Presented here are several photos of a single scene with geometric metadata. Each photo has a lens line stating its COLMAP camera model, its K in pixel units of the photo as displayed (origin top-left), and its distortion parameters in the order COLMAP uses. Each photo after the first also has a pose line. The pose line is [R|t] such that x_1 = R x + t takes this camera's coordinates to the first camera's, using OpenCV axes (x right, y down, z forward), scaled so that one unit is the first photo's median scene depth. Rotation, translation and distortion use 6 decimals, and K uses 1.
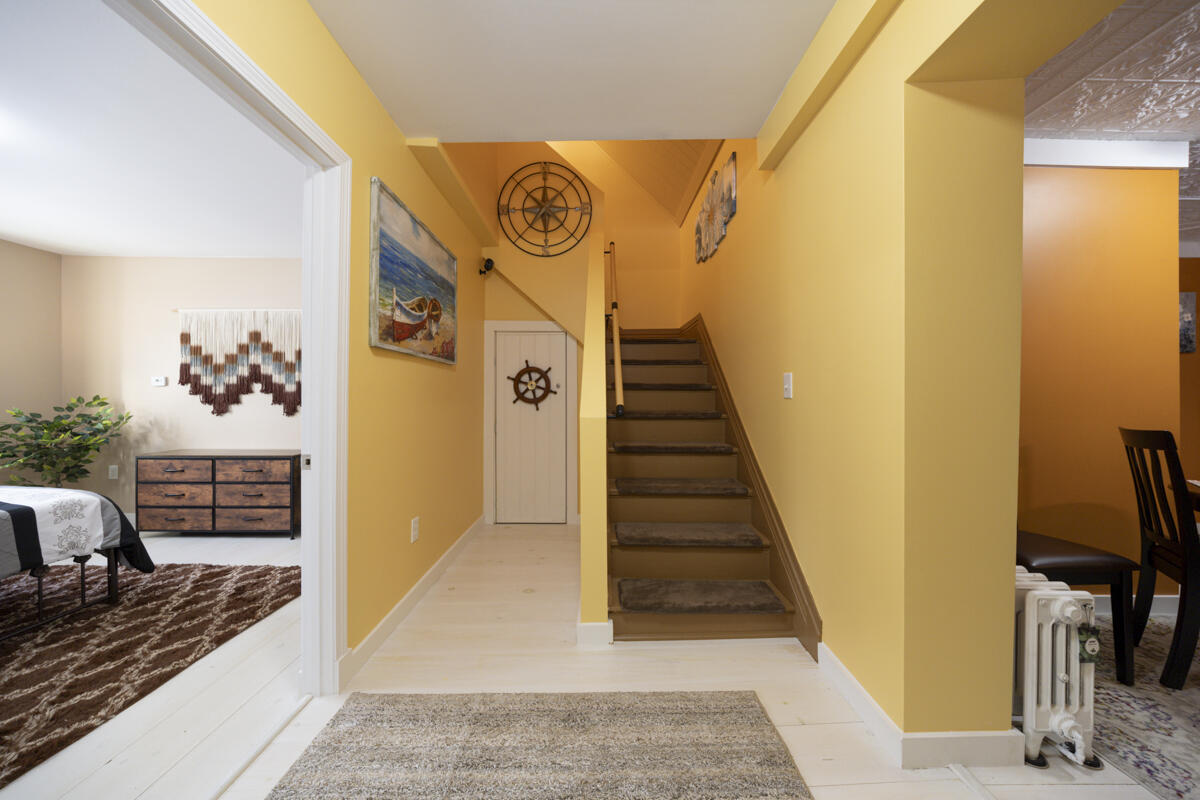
lens RADIAL K [[407.3, 0, 601.1], [0, 407.3, 398.7], [0, 0, 1]] dist [-0.001597, -0.000245]
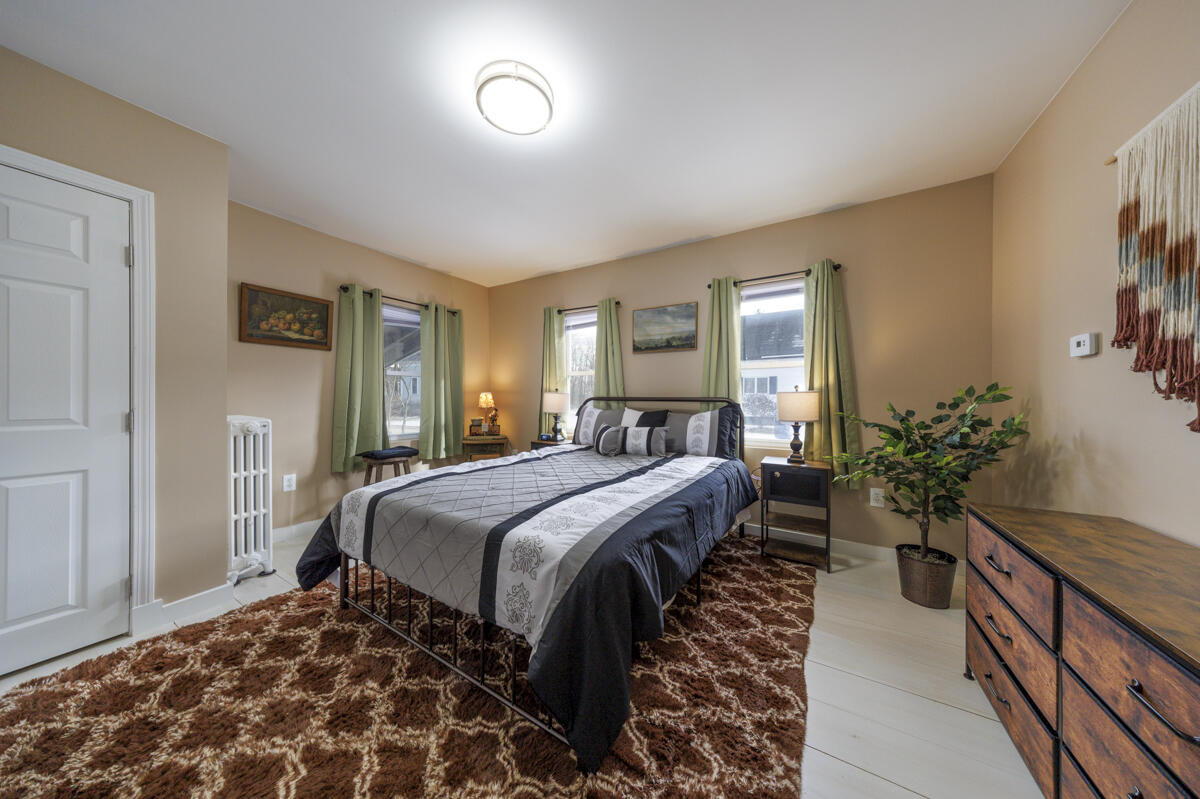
lens RADIAL K [[355.1, 0, 603.3], [0, 355.1, 400.4], [0, 0, 1]] dist [0.000484, 0.000087]
pose [[-0.534618, 0.011207, -0.845020, -0.505514], [0.001700, 0.999924, 0.012186, 0.008729], [0.845092, 0.005079, -0.534597, 0.776484]]
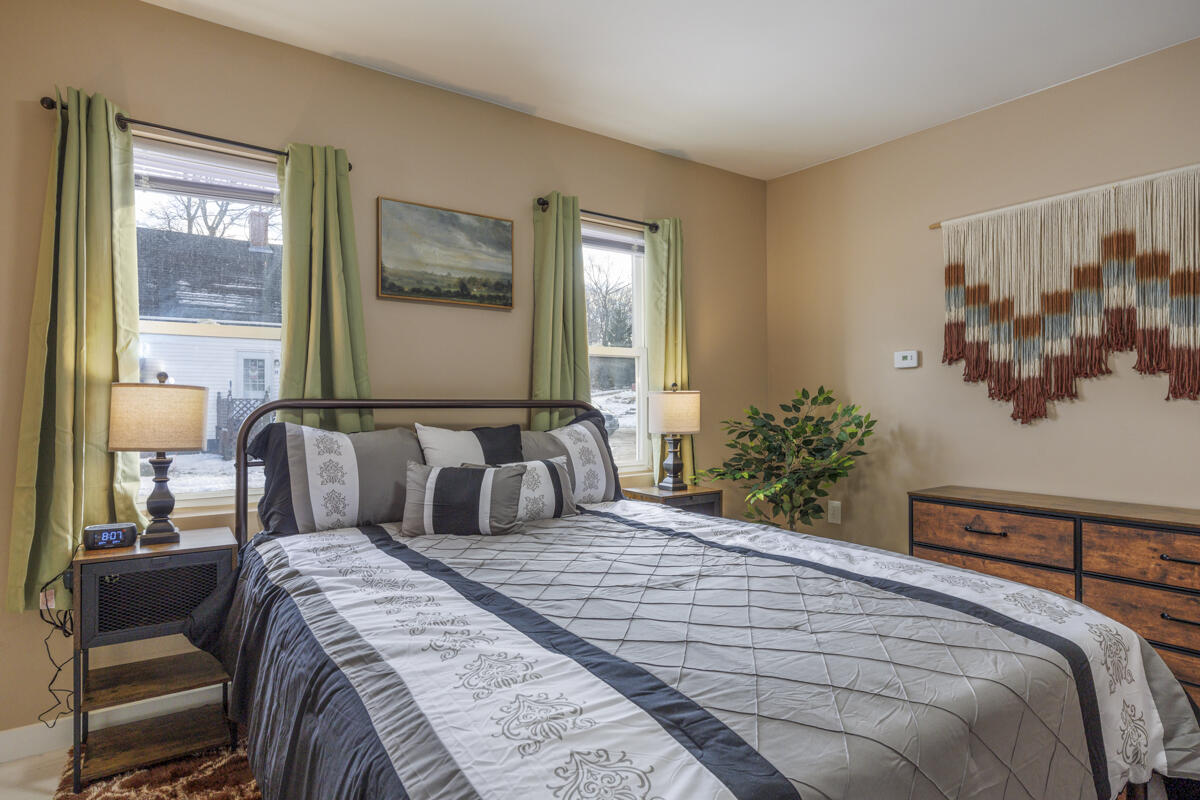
lens RADIAL K [[685.4, 0, 600.0], [0, 685.4, 400.0], [0, 0, 1]] dist [0.022606, -0.000241]
pose [[0.585590, -0.007459, -0.810573, -0.572626], [0.004090, 0.999972, -0.006247, 0.016907], [0.810597, 0.000343, 0.585604, 0.109209]]
